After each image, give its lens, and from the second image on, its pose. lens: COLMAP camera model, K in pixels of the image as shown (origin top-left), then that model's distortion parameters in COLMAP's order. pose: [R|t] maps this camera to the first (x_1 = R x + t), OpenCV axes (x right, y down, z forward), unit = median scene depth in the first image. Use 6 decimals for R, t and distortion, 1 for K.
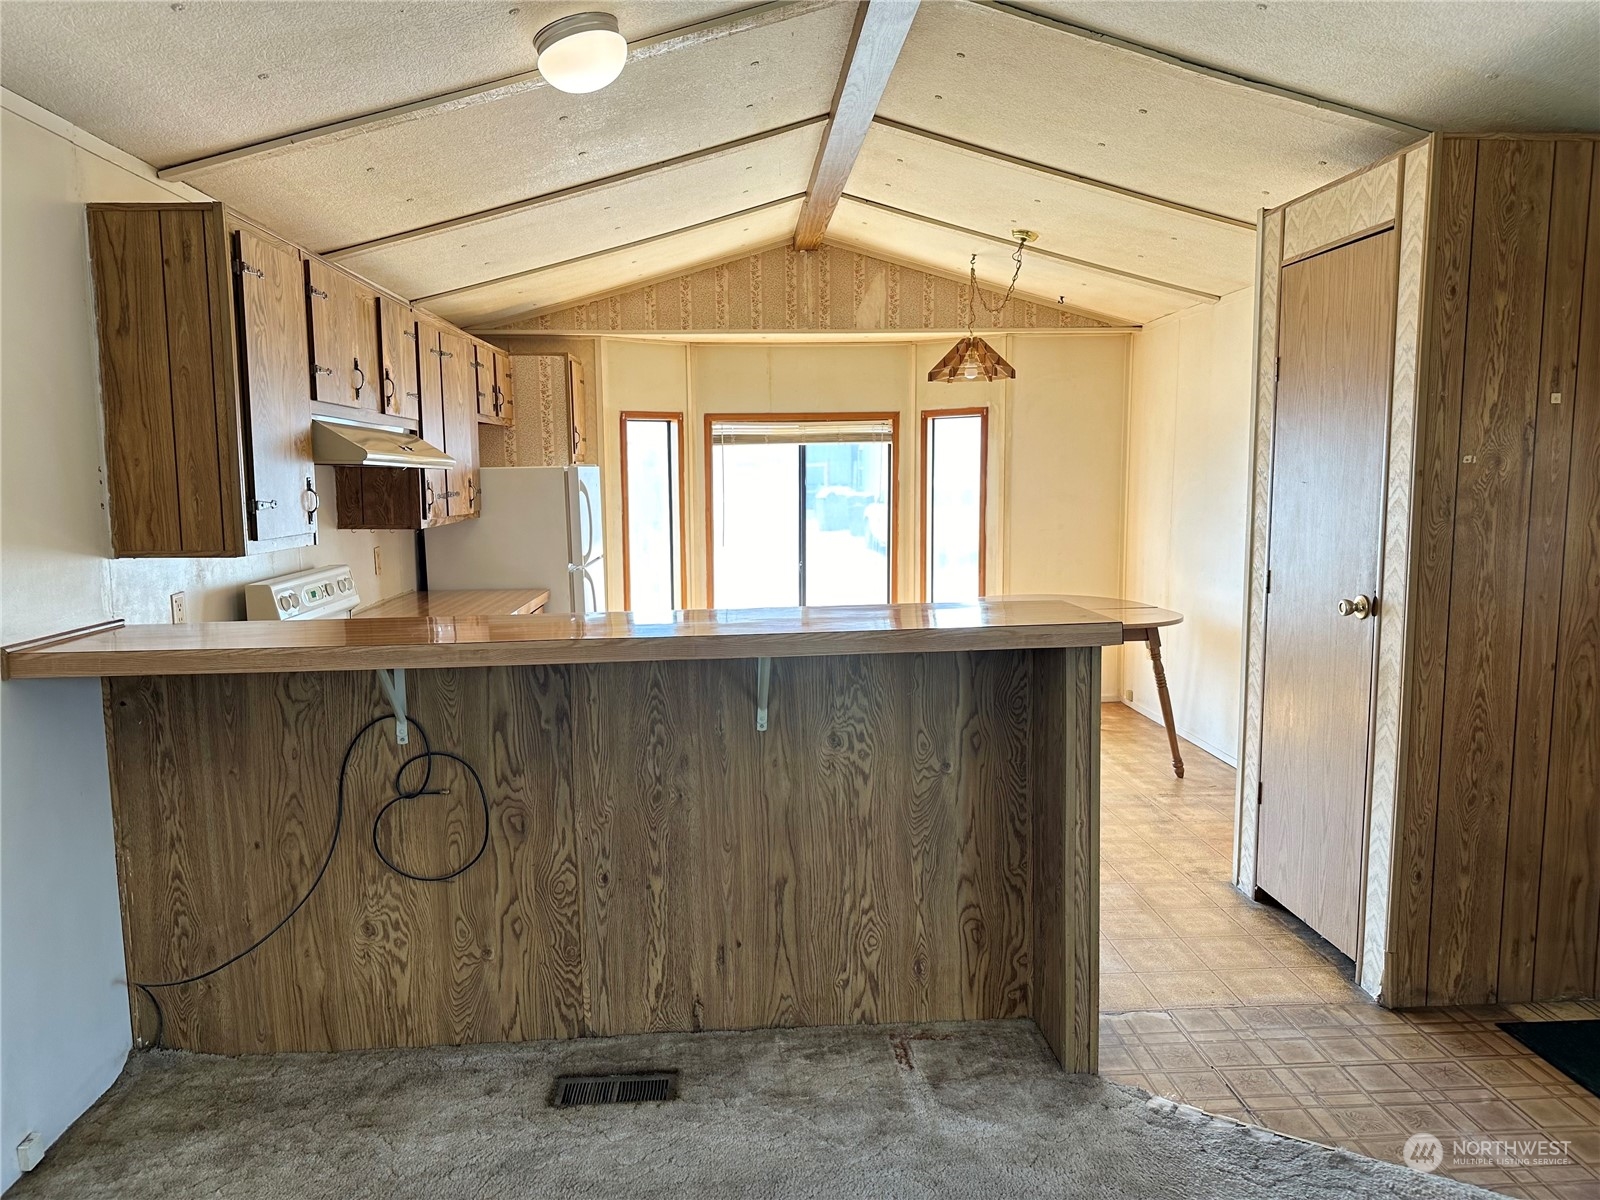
lens RADIAL K [[1128.5, 0, 818.0], [0, 1128.5, 598.2], [0, 0, 1]] dist [0.135386, -0.220617]
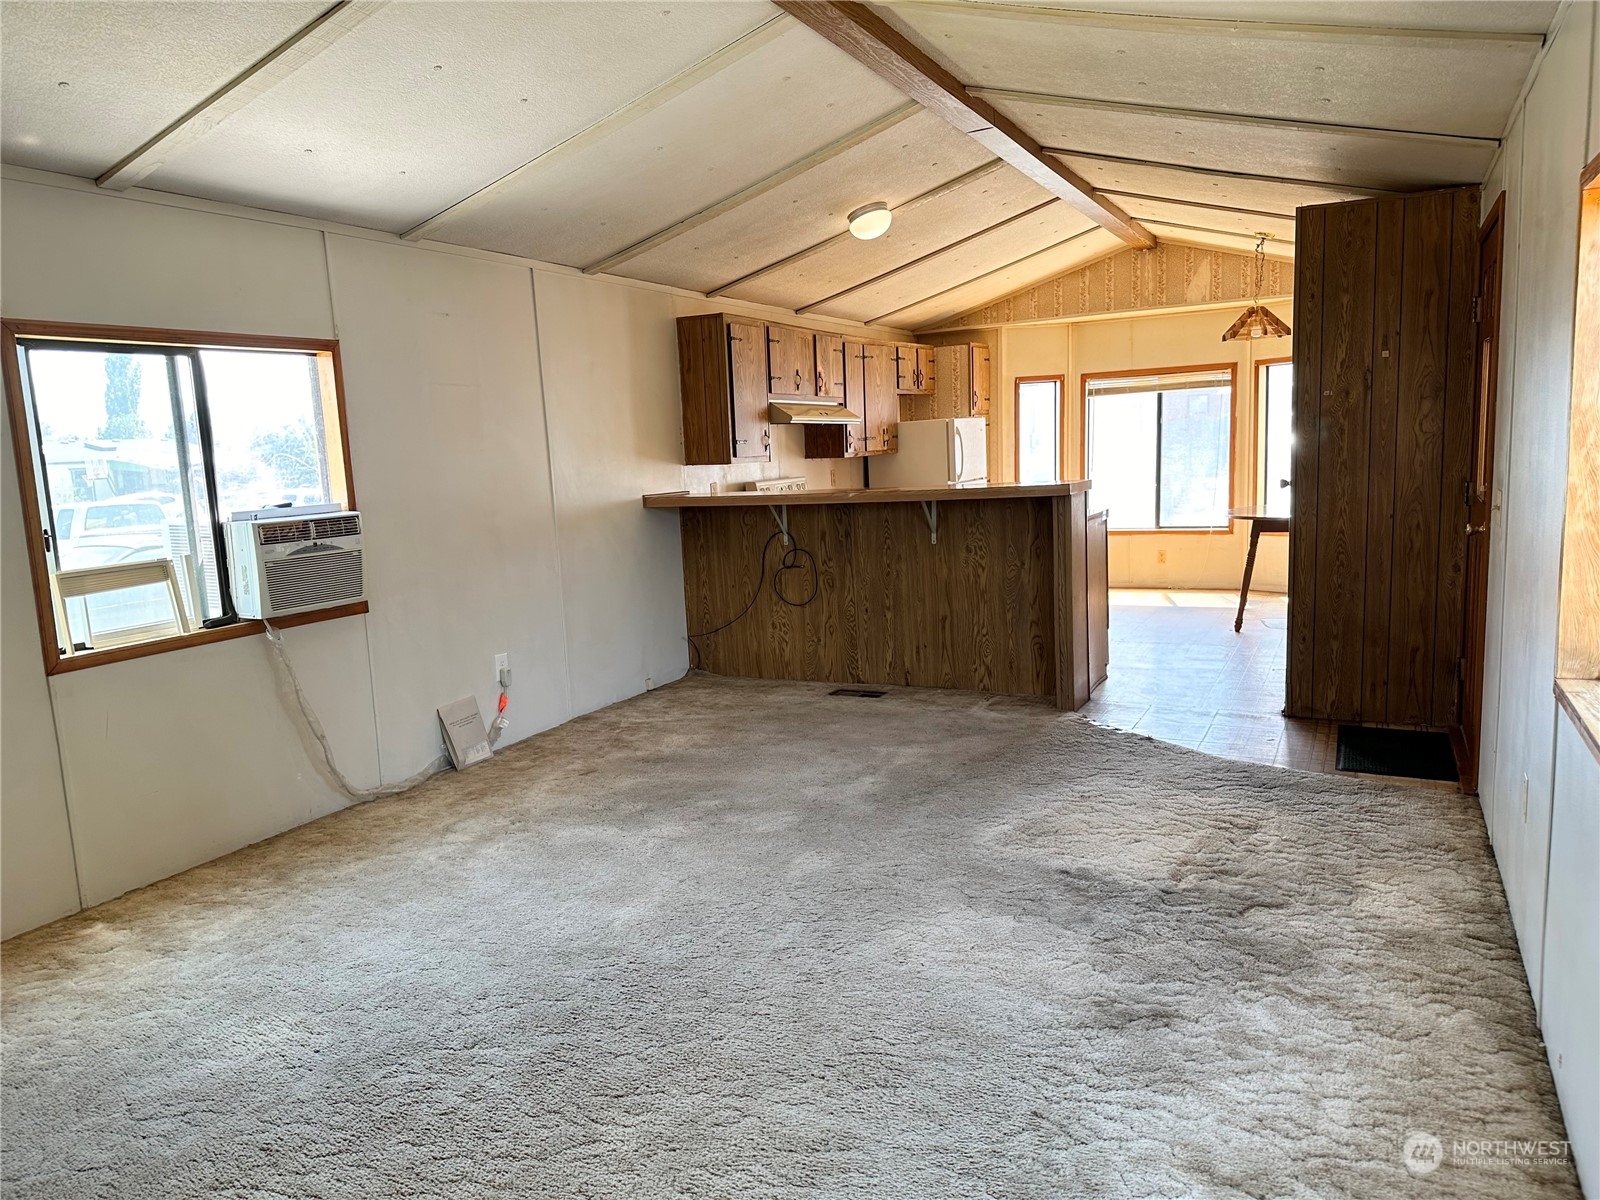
lens RADIAL K [[1128.5, 0, 818.0], [0, 1128.5, 598.2], [0, 0, 1]] dist [0.135386, -0.220617]
pose [[0.867836, 0.039656, -0.495265, 0.766221], [-0.018985, 0.998728, 0.046701, 0.118880], [0.496487, -0.031127, 0.867486, -0.874864]]
